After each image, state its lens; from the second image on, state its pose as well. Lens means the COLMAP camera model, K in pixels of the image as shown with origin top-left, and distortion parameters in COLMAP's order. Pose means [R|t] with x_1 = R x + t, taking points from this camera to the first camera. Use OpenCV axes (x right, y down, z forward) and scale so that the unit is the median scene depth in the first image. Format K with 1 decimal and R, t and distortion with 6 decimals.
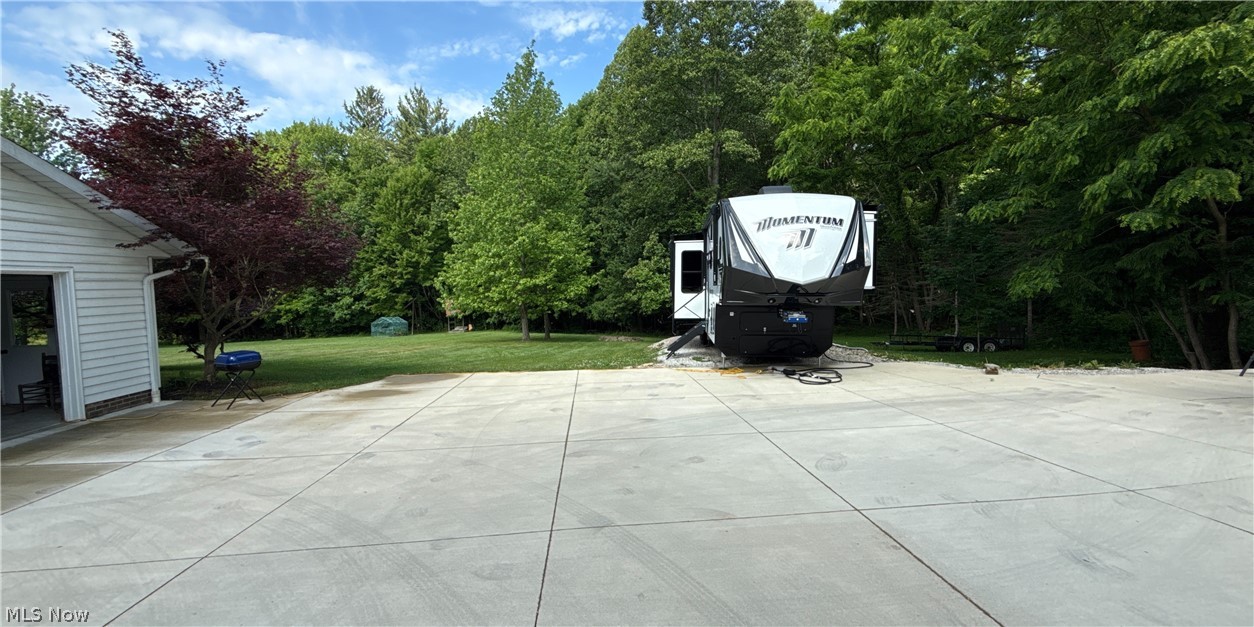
lens RADIAL K [[497.6, 0, 630.4], [0, 497.6, 314.6], [0, 0, 1]] dist [0.001997, 0.000533]
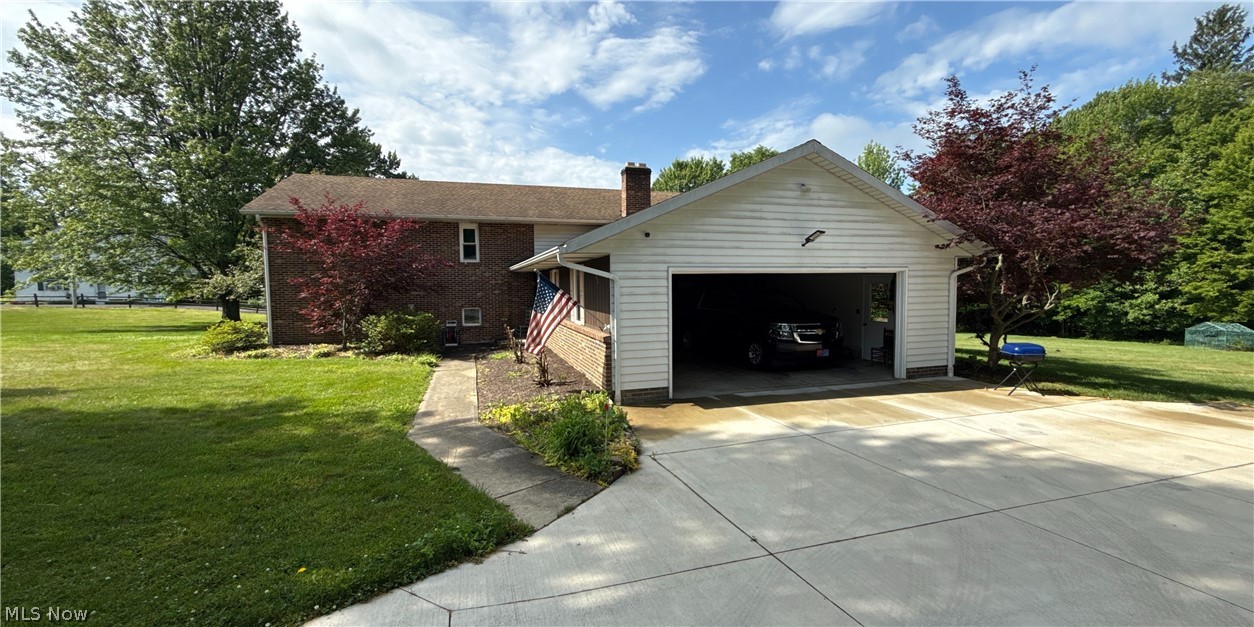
lens RADIAL K [[497.6, 0, 630.4], [0, 497.6, 314.6], [0, 0, 1]] dist [0.001997, 0.000533]
pose [[0.248681, 0.065035, -0.966400, 0.015189], [-0.053430, 0.997145, 0.053355, 0.001684], [0.967111, 0.038367, 0.251446, -0.053797]]
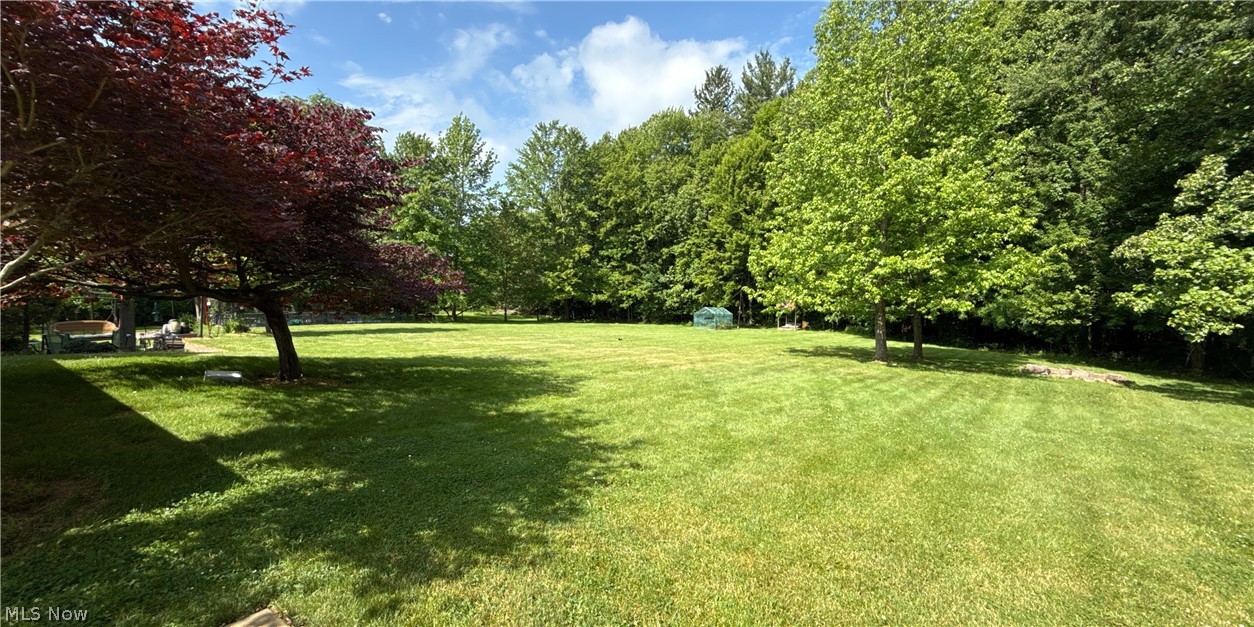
lens RADIAL K [[497.6, 0, 630.4], [0, 497.6, 314.6], [0, 0, 1]] dist [0.001997, 0.000533]
pose [[0.785636, 0.063344, -0.615438, -0.224322], [-0.053170, 0.997977, 0.034842, -0.026871], [0.616400, 0.005350, 0.787415, 0.931045]]
